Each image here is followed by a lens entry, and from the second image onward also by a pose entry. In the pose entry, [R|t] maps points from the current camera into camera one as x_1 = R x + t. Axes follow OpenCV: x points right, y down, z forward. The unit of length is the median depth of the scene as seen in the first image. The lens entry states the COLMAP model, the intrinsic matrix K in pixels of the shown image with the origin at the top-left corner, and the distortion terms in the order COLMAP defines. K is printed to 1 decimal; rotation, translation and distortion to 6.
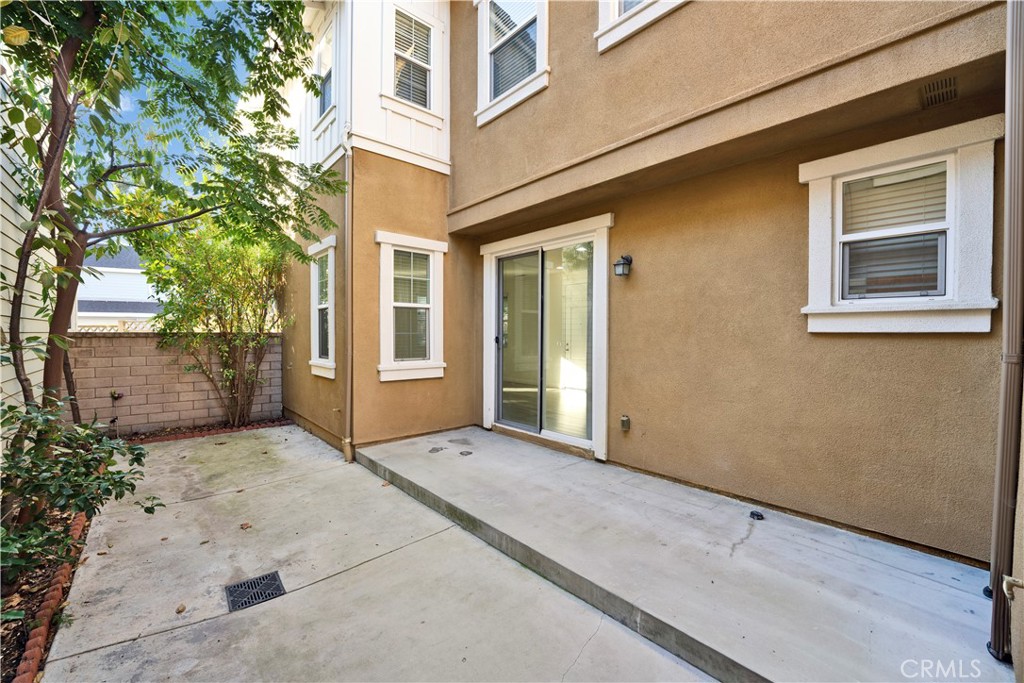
lens RADIAL K [[419.1, 0, 509.9], [0, 419.1, 339.4], [0, 0, 1]] dist [-0.019320, -0.000182]
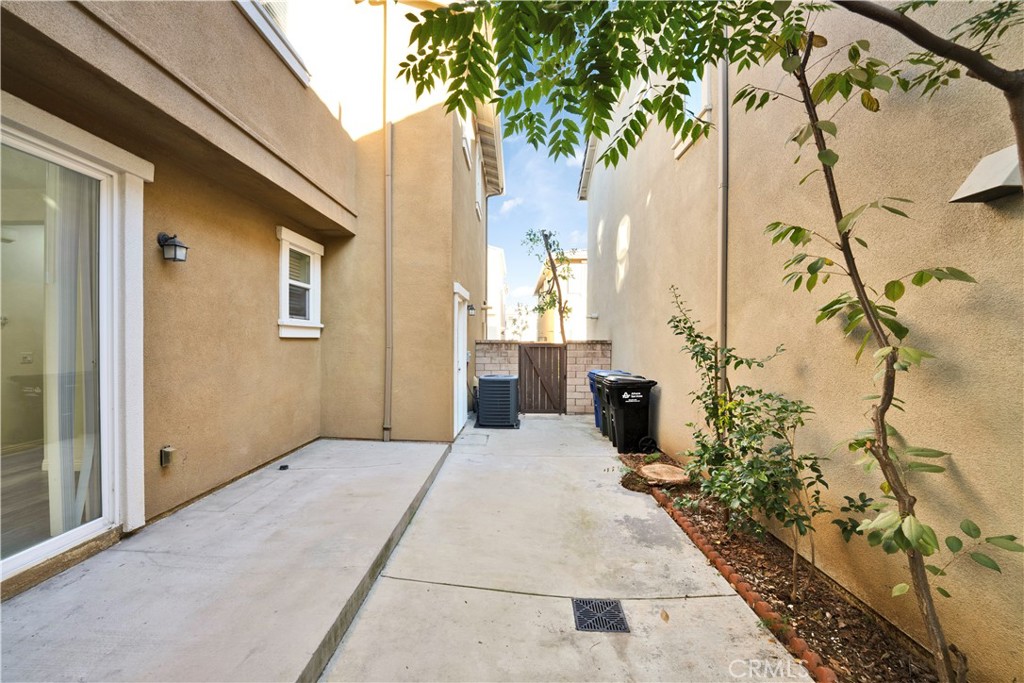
lens RADIAL K [[419.1, 0, 510.7], [0, 419.1, 343.2], [0, 0, 1]] dist [-0.019320, -0.000182]
pose [[-0.745964, -0.011048, 0.665895, -0.785027], [0.001386, 0.999834, 0.018142, -0.017729], [-0.665985, 0.014456, -0.745825, 1.318432]]
